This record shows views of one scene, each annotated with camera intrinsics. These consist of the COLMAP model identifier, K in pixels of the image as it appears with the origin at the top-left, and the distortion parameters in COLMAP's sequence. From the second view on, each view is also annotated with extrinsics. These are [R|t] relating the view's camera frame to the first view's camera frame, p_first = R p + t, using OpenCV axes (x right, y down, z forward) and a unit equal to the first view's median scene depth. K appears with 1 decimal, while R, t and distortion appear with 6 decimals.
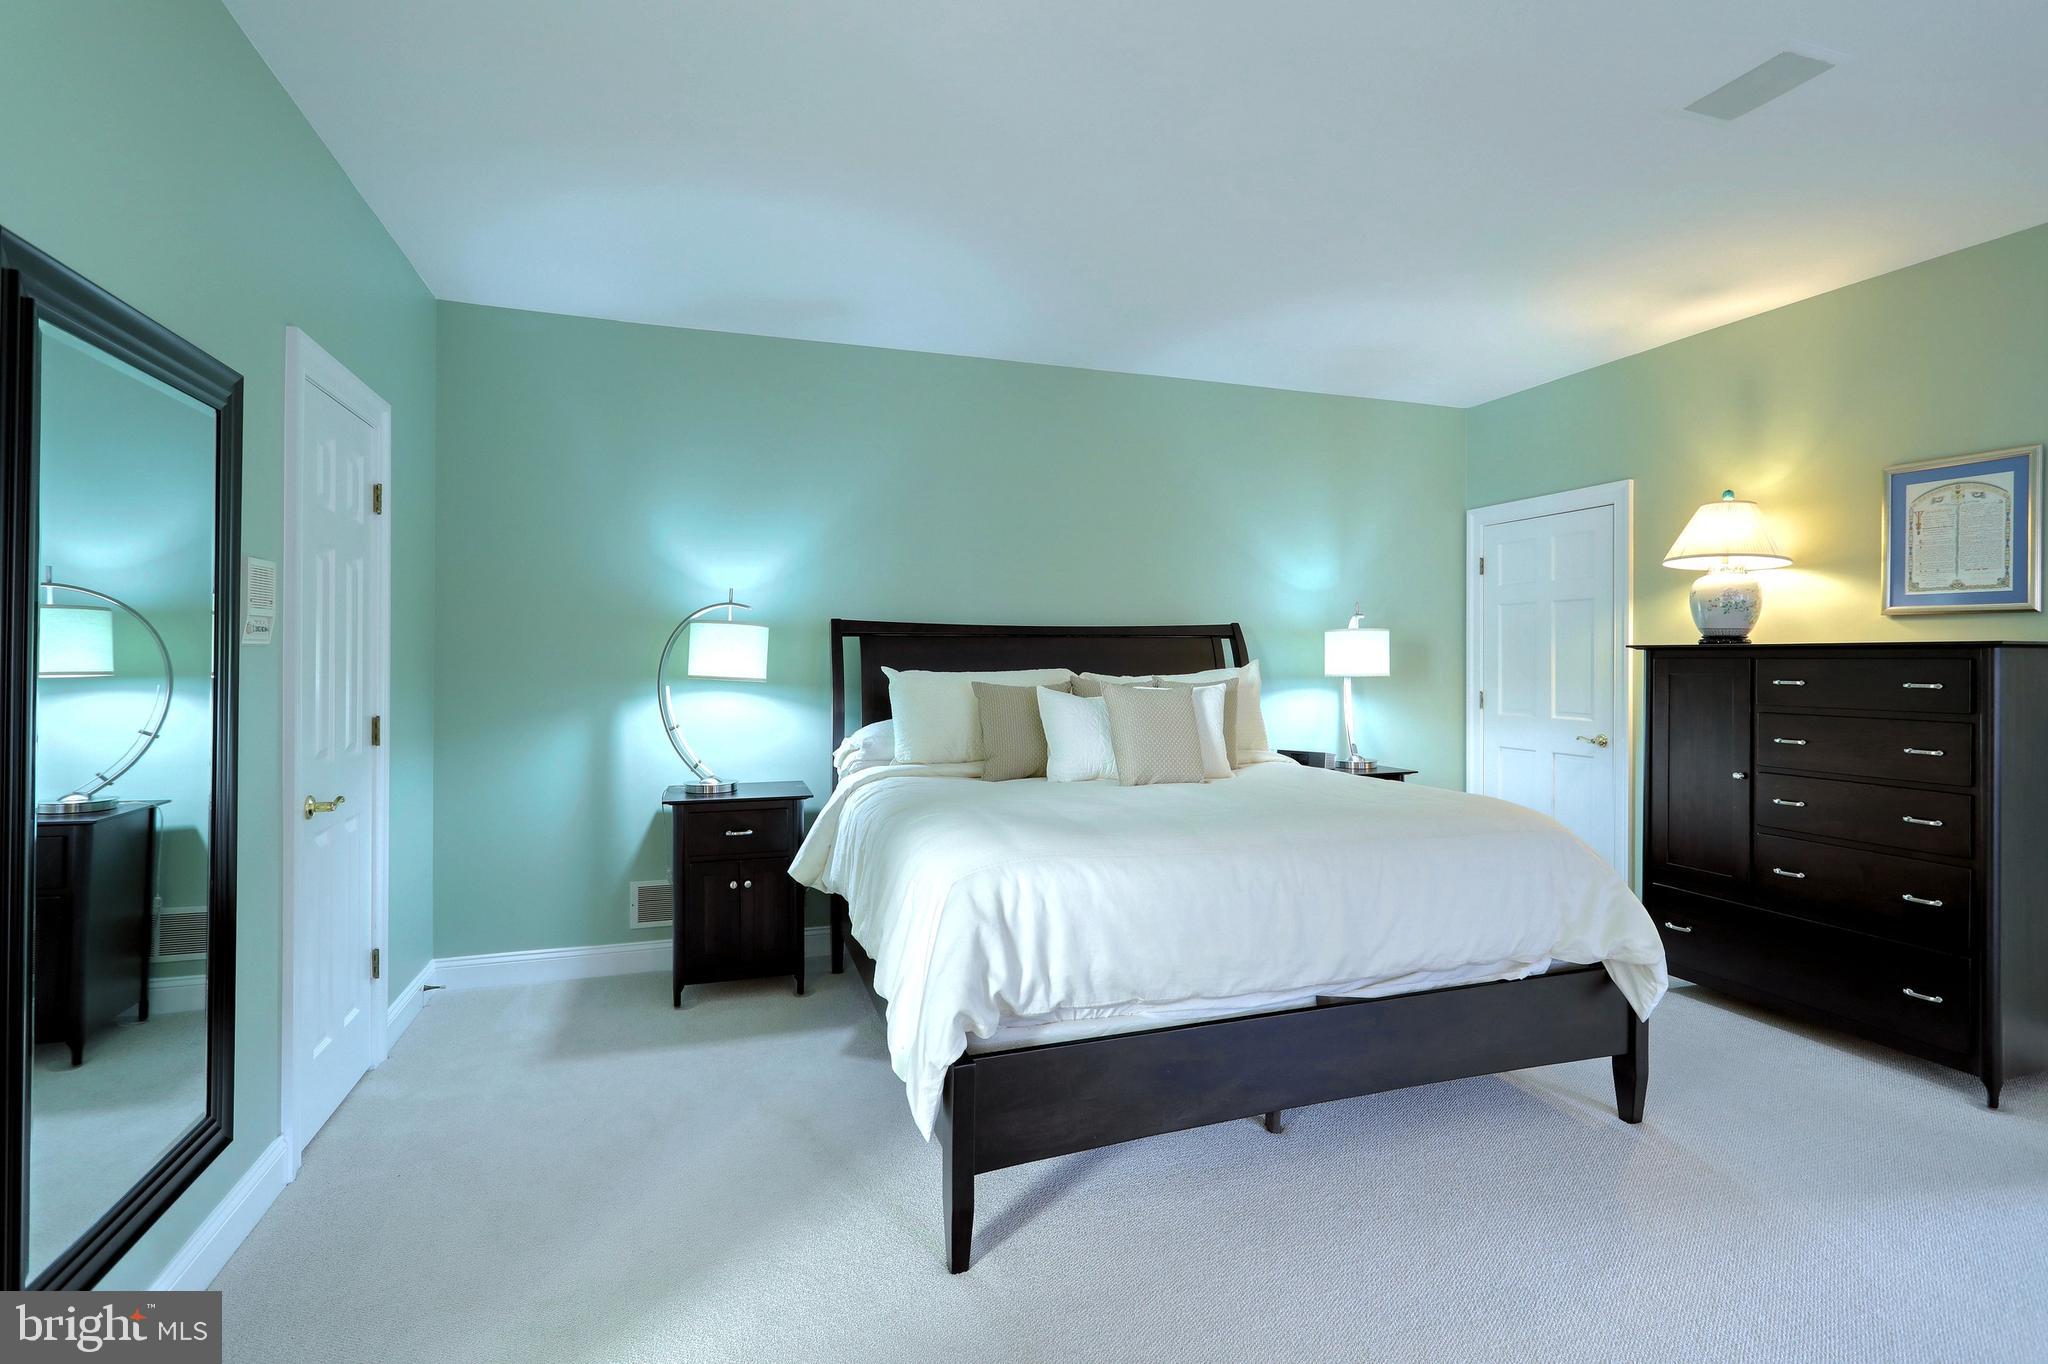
lens RADIAL K [[980.2, 0, 1034.6], [0, 980.2, 654.7], [0, 0, 1]] dist [-0.000043, -0.000193]
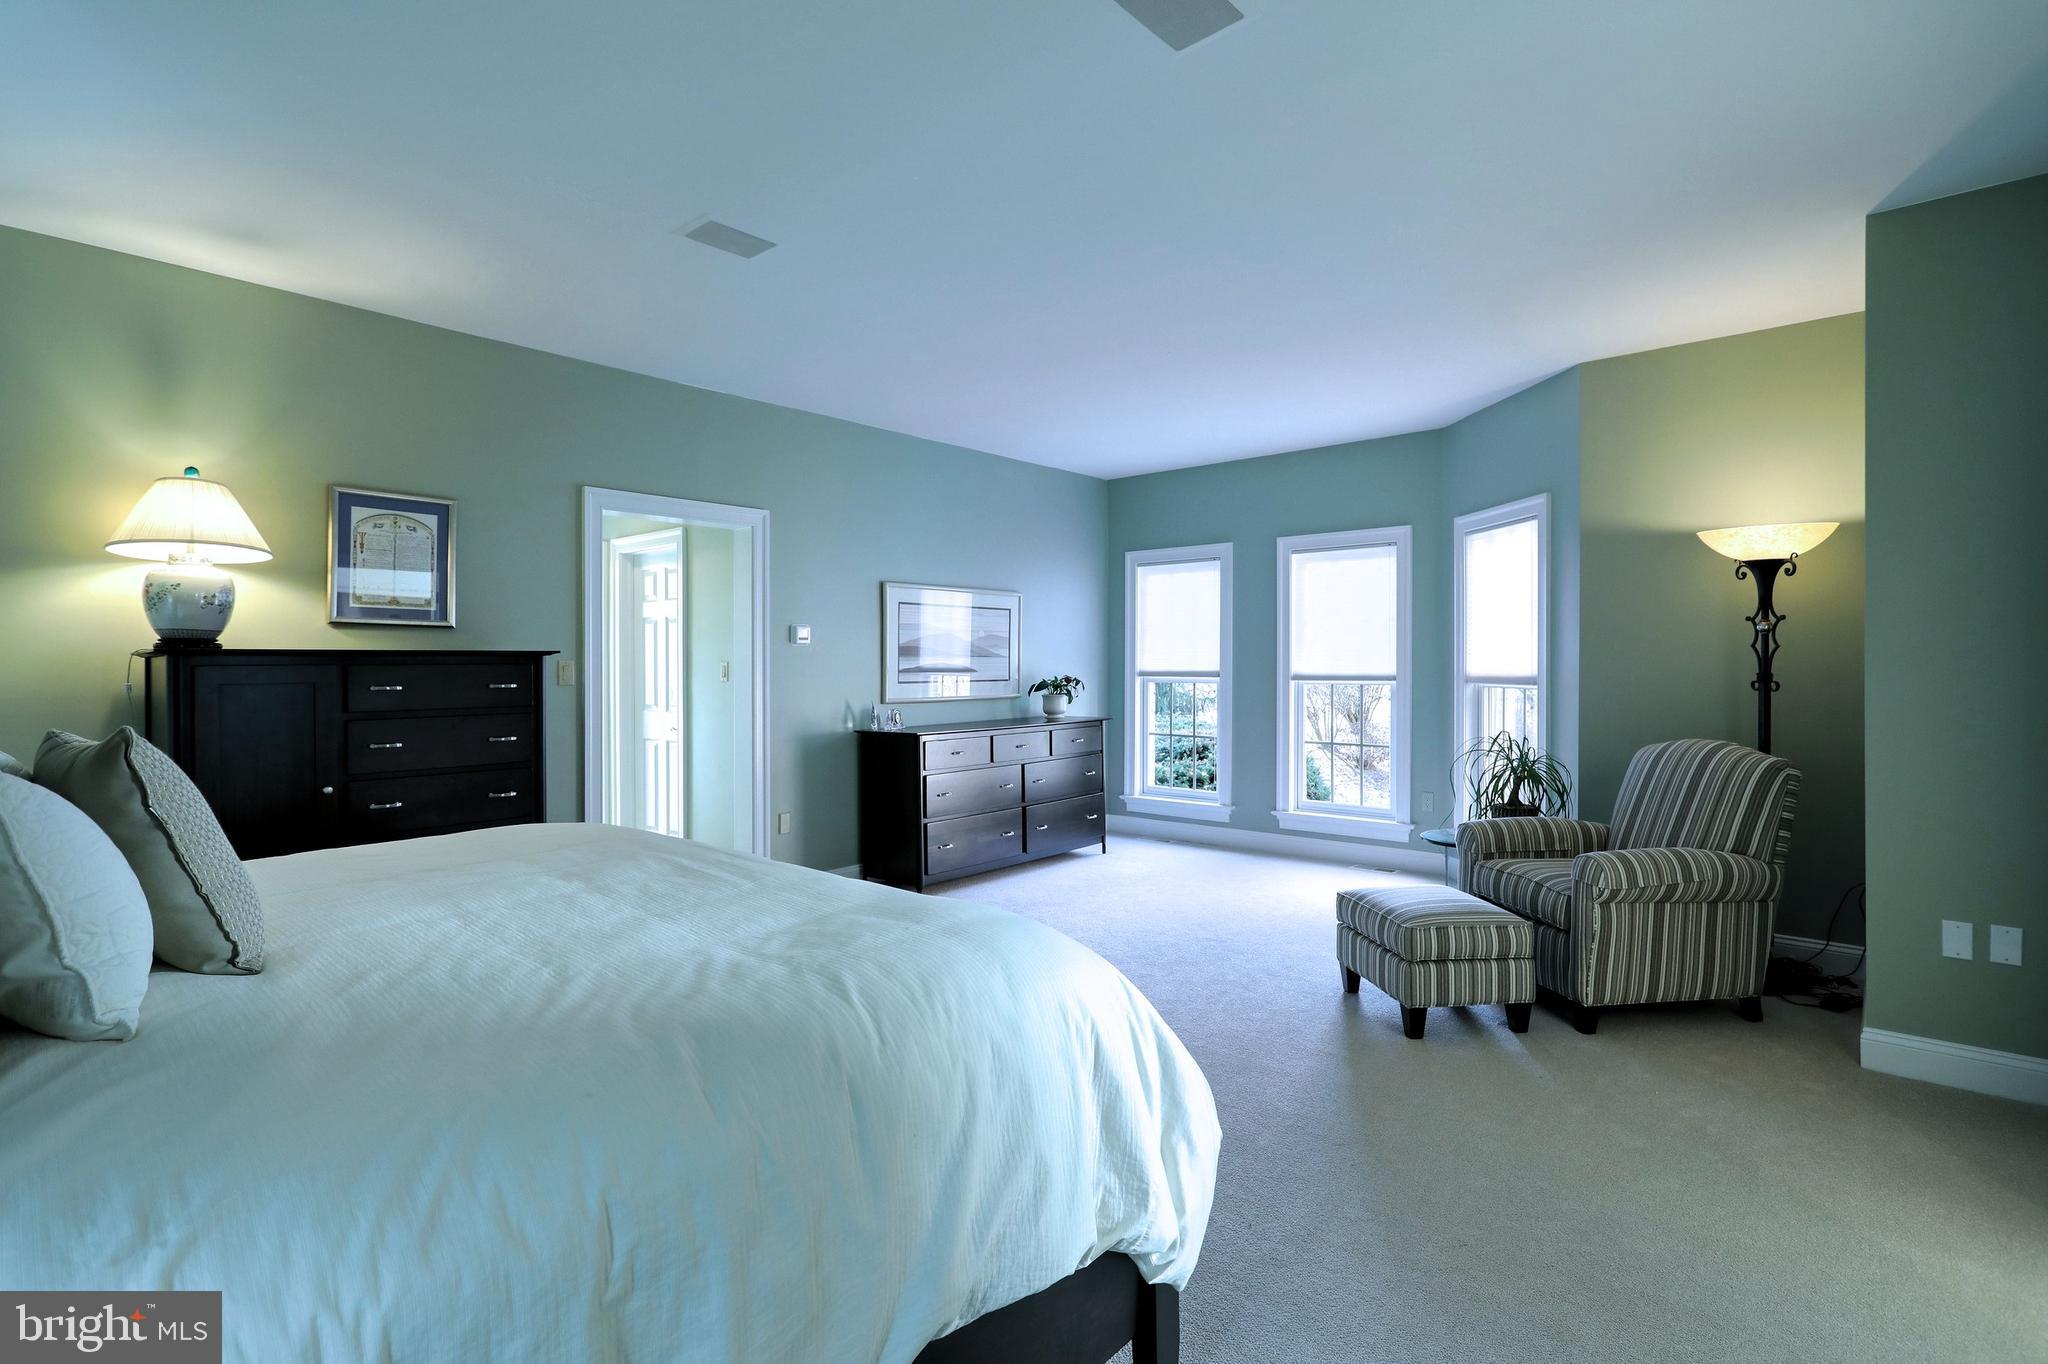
lens RADIAL K [[980.2, 0, 1034.6], [0, 980.2, 654.7], [0, 0, 1]] dist [-0.000043, -0.000193]
pose [[-0.482246, 0.014106, 0.875922, -0.434633], [-0.002674, 0.999842, -0.017574, 0.010035], [-0.876032, -0.010817, -0.482132, 0.863872]]
